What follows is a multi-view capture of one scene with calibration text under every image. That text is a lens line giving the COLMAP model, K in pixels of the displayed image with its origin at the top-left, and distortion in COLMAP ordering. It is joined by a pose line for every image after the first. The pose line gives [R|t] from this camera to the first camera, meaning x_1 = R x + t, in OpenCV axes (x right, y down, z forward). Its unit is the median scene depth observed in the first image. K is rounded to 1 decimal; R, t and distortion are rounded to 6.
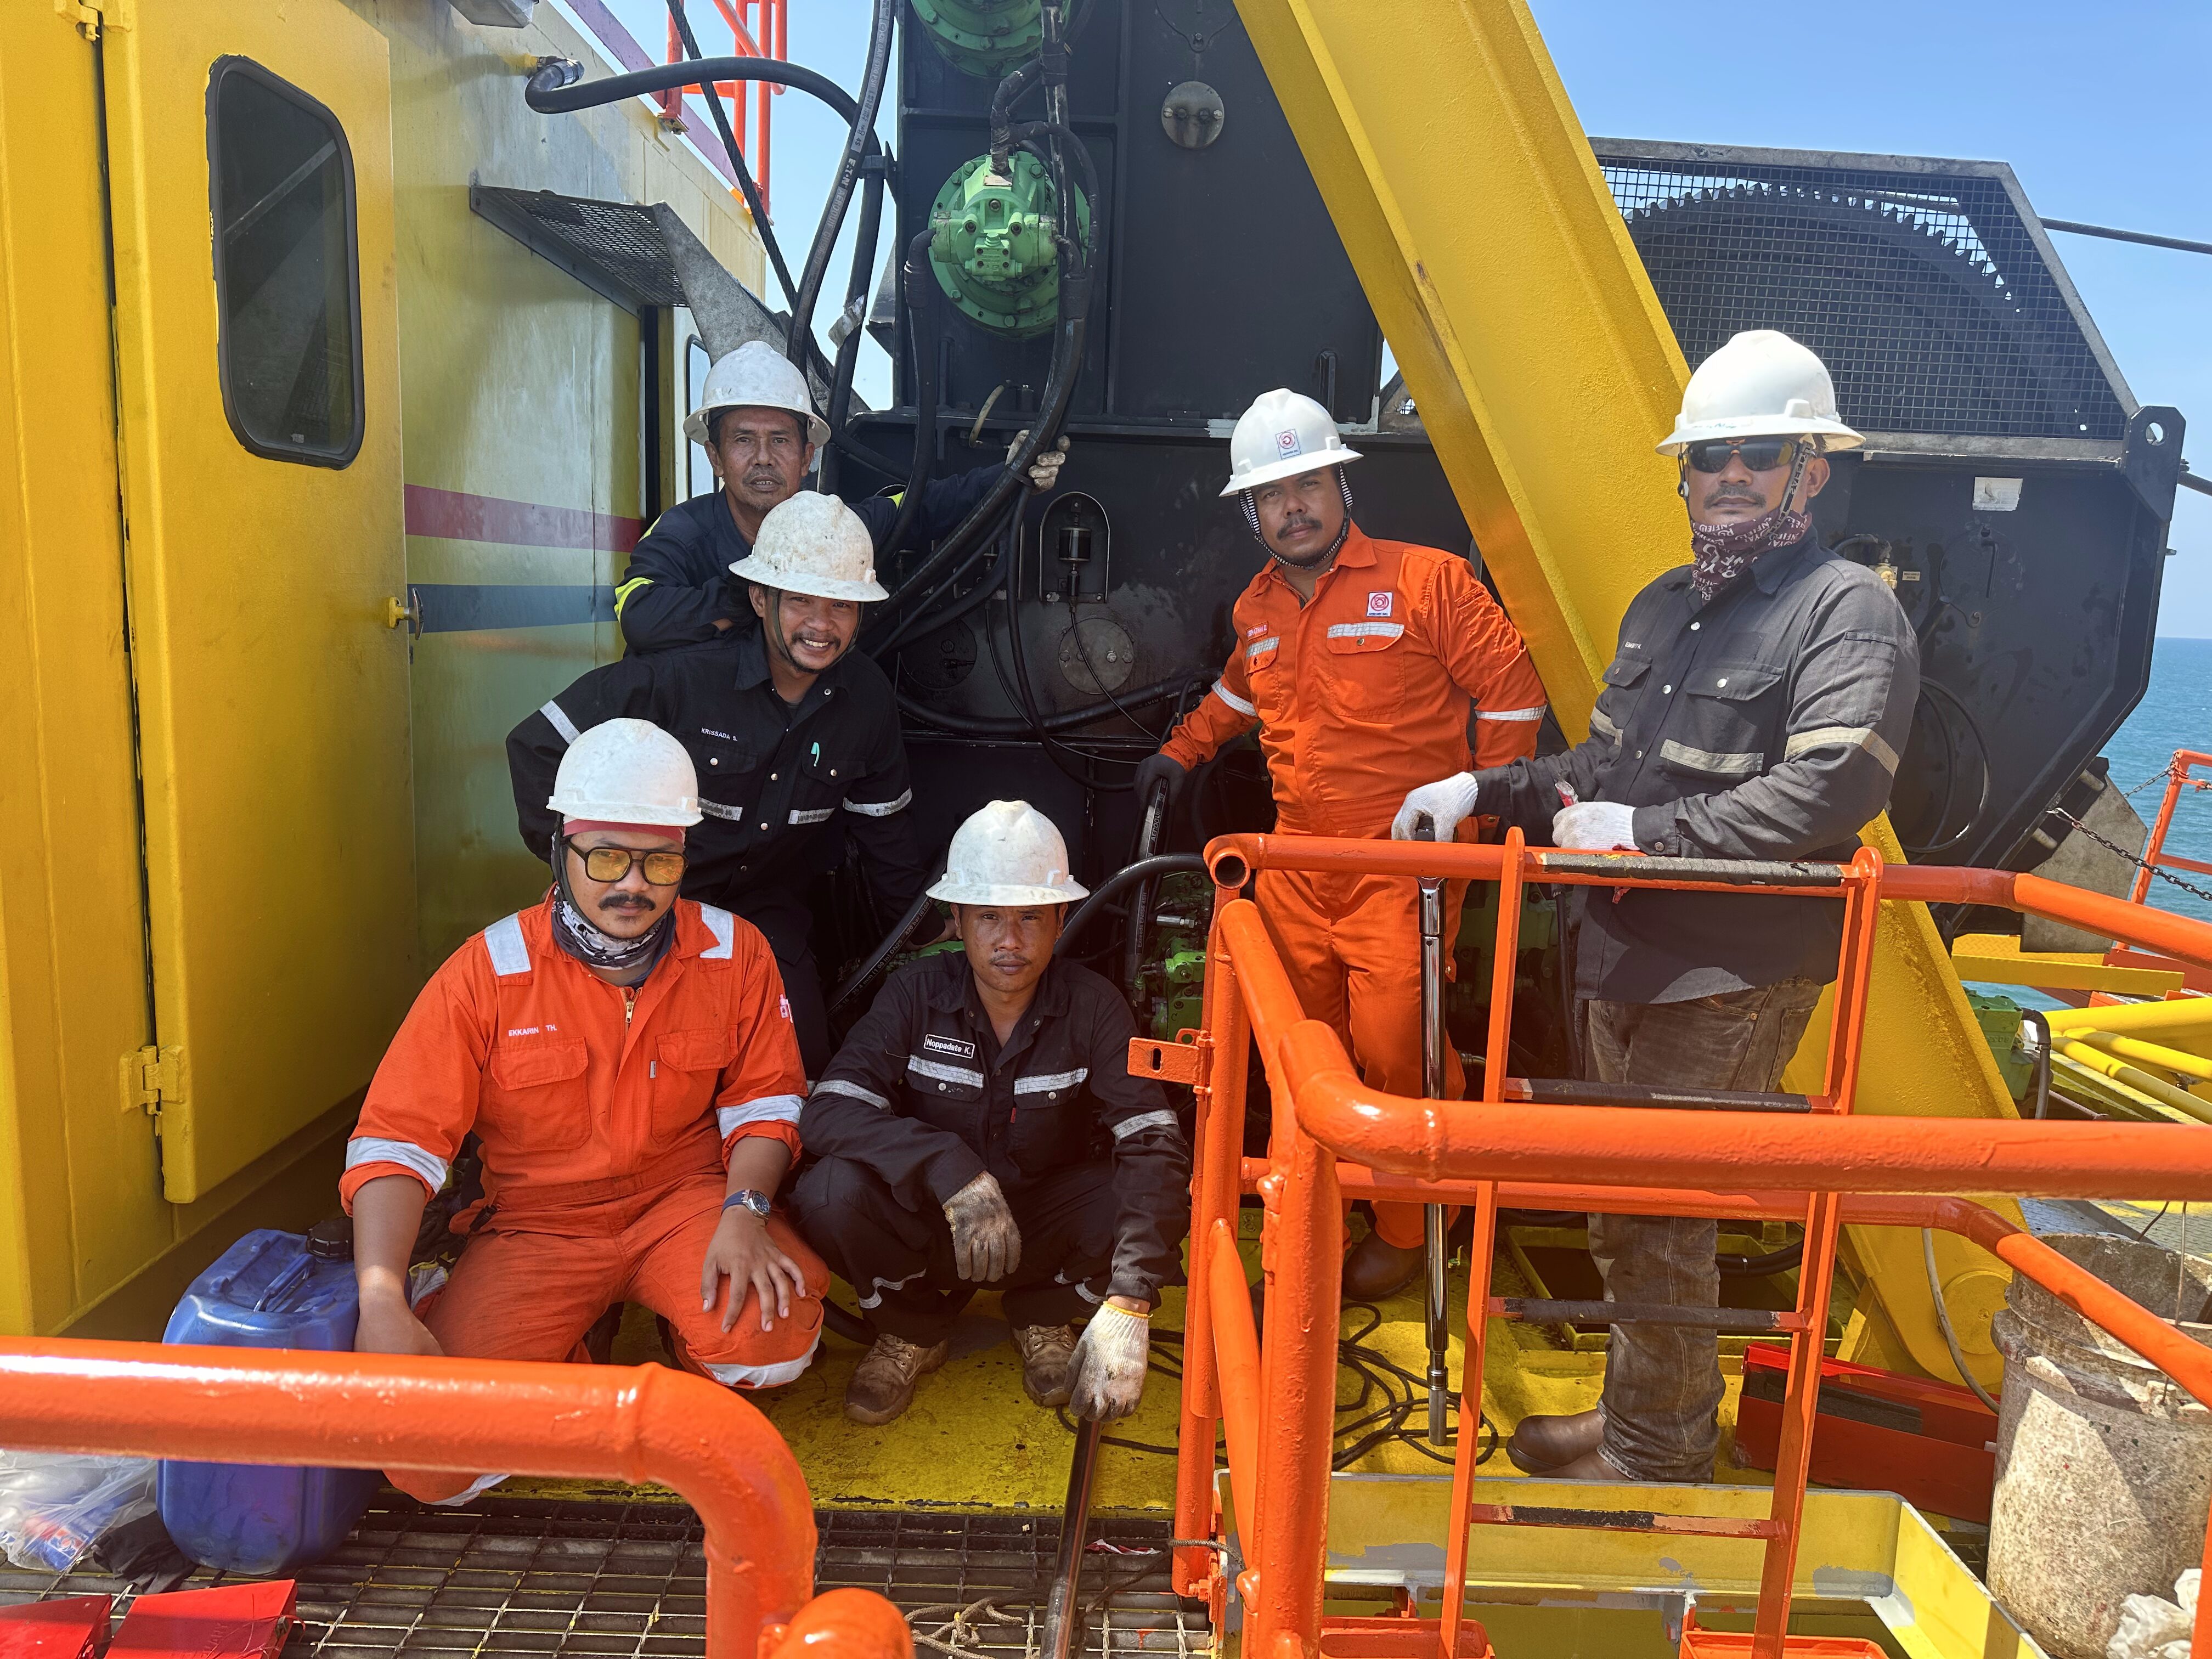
lens RADIAL K [[1549.4, 0, 1105.1], [0, 1549.4, 828.5], [0, 0, 1]] dist [0.011284, -0.032077]
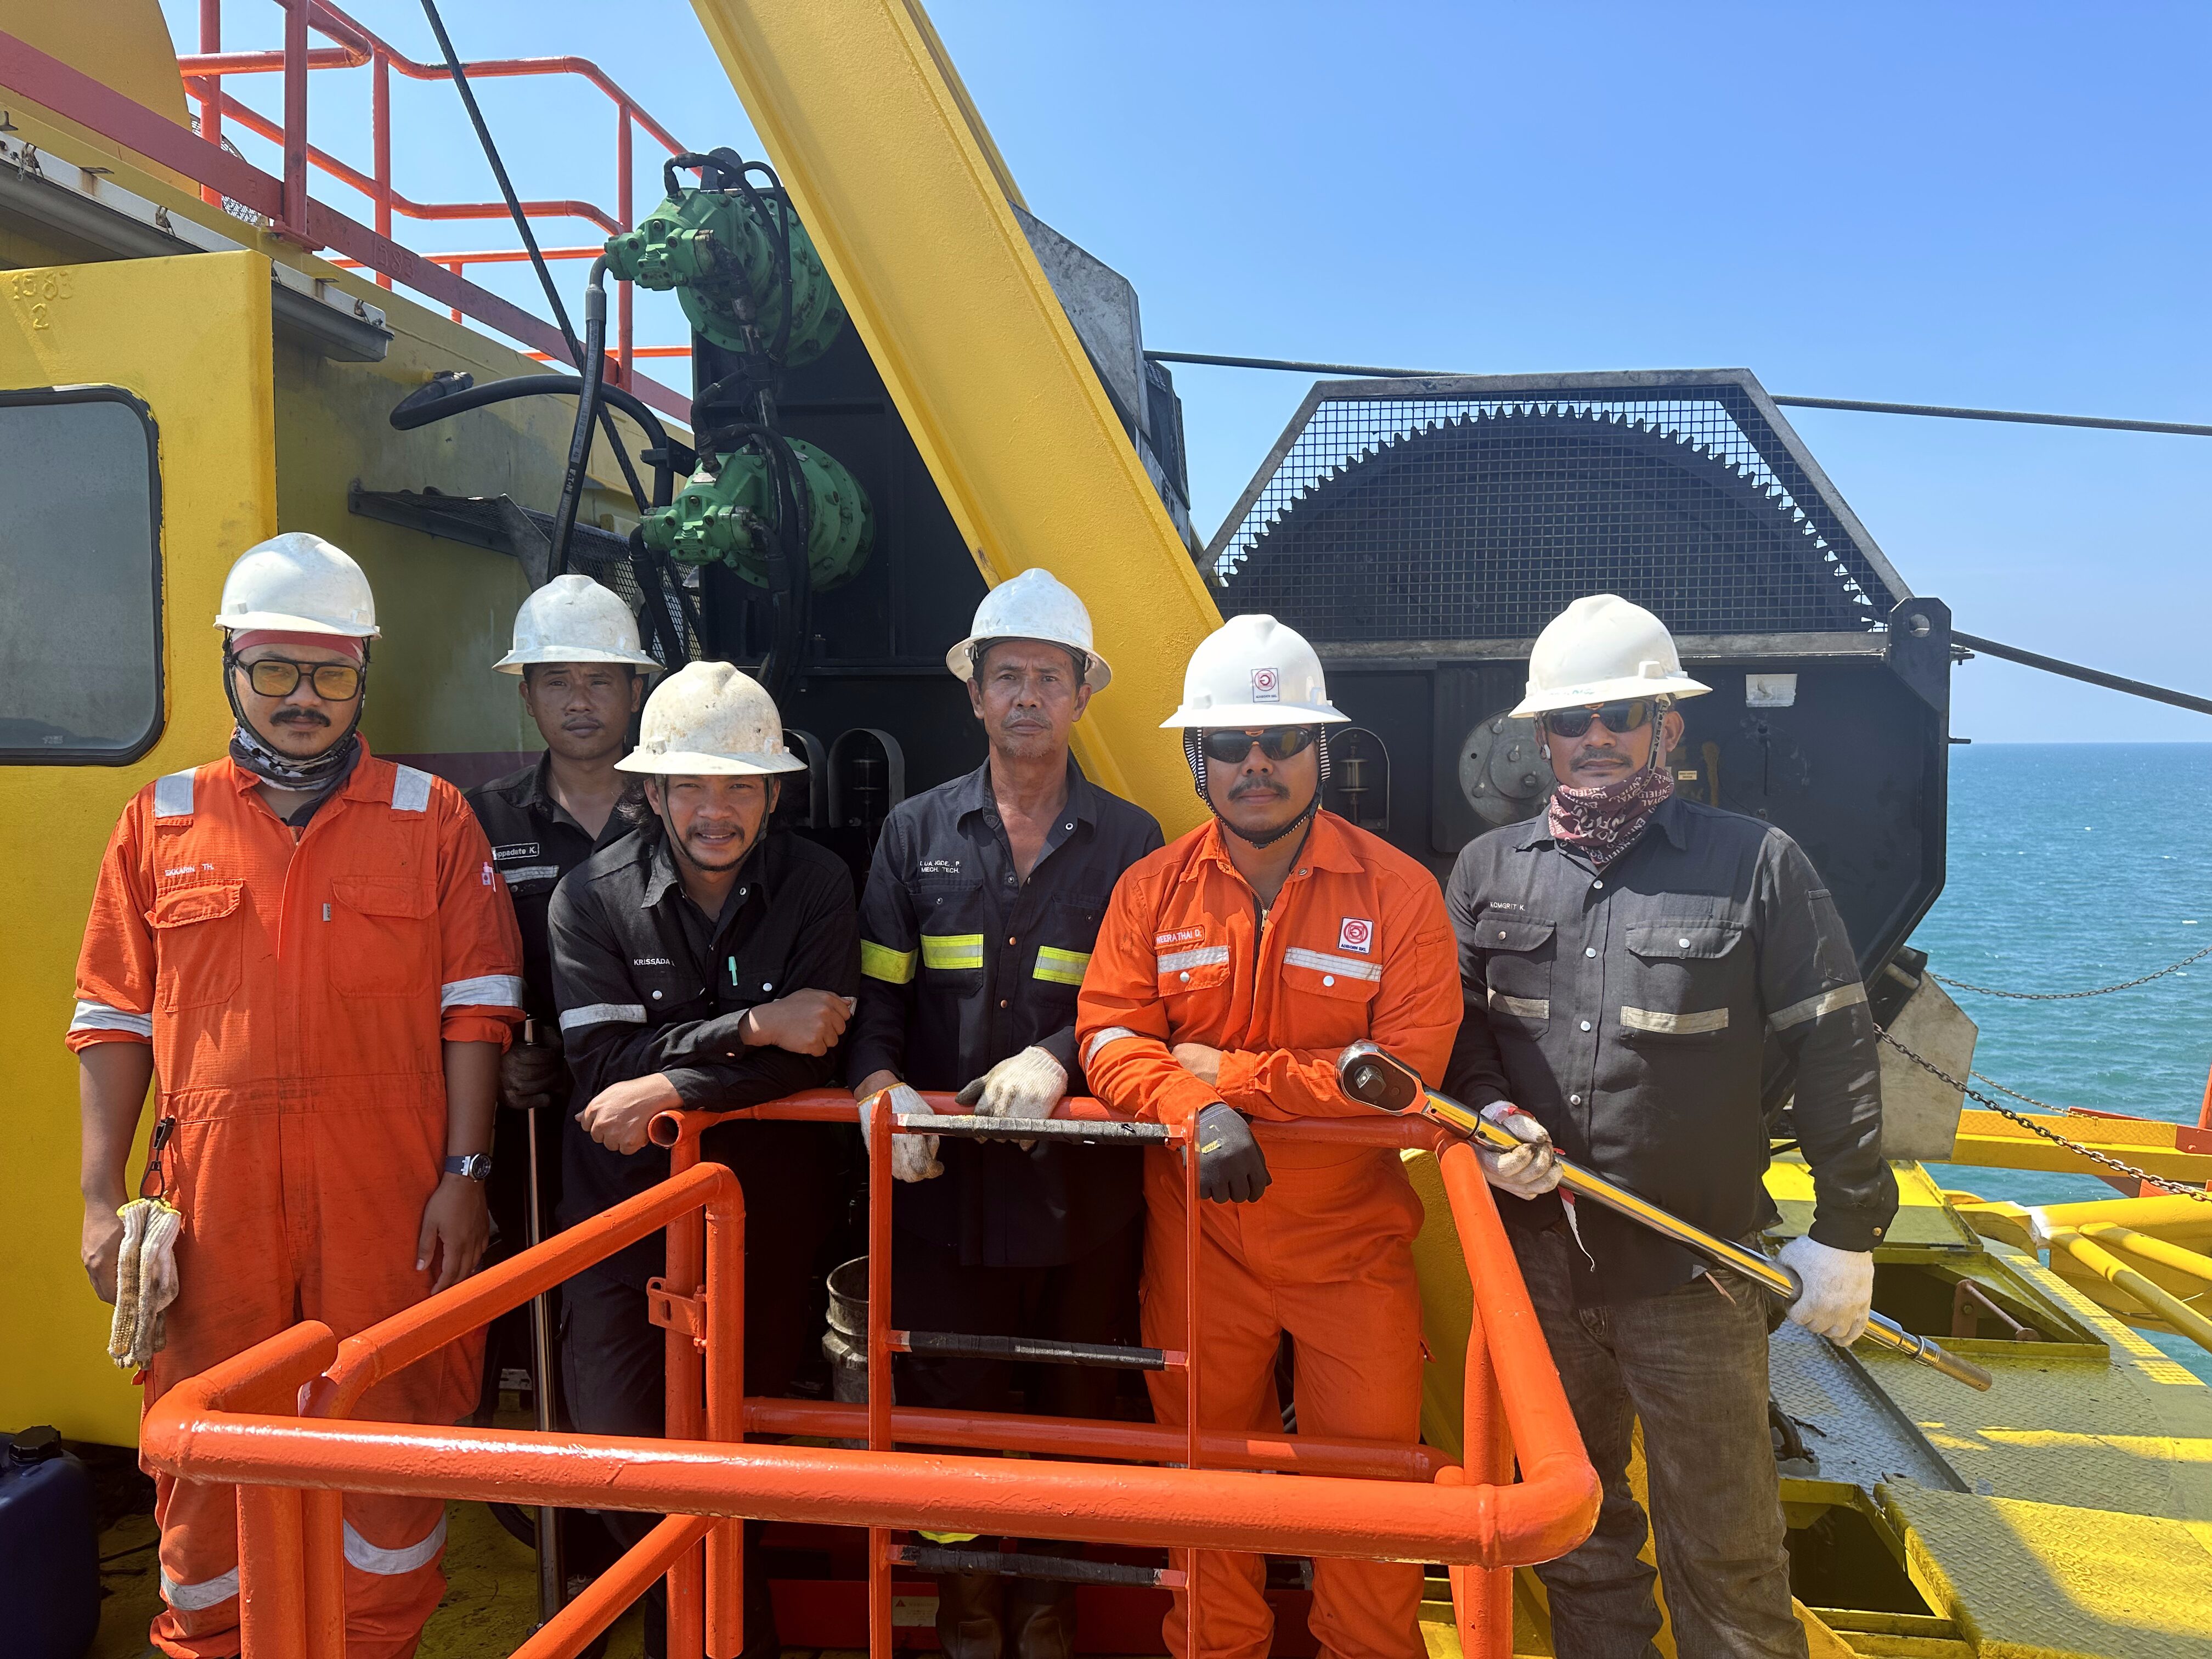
lens RADIAL K [[1549.4, 0, 1089.9], [0, 1549.4, 824.7], [0, 0, 1]] dist [0.011284, -0.032077]
pose [[0.989242, -0.035659, -0.141877, 0.289225], [0.020633, 0.994151, -0.106005, -0.035462], [0.144827, 0.101938, 0.984192, -0.029939]]
